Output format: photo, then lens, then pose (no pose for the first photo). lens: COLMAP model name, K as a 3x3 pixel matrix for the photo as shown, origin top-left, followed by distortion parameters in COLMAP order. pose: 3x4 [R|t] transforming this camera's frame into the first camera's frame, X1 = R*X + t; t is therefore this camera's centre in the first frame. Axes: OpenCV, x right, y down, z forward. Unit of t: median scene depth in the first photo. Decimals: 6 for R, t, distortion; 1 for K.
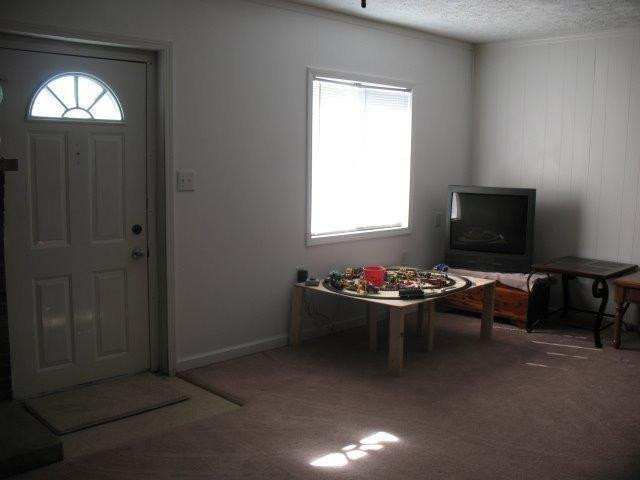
lens RADIAL K [[654.5, 0, 320.0], [0, 654.5, 240.0], [0, 0, 1]] dist [-0.125992, -0.001194]
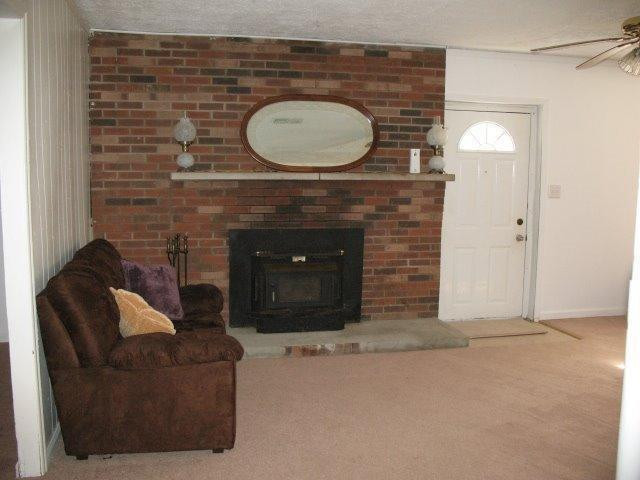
lens RADIAL K [[654.5, 0, 320.0], [0, 654.5, 240.0], [0, 0, 1]] dist [-0.125992, -0.001194]
pose [[0.841232, 0.053000, -0.538070, 0.146153], [-0.067717, 0.997676, -0.007600, 0.070806], [0.536416, 0.042830, 0.842866, -0.547445]]
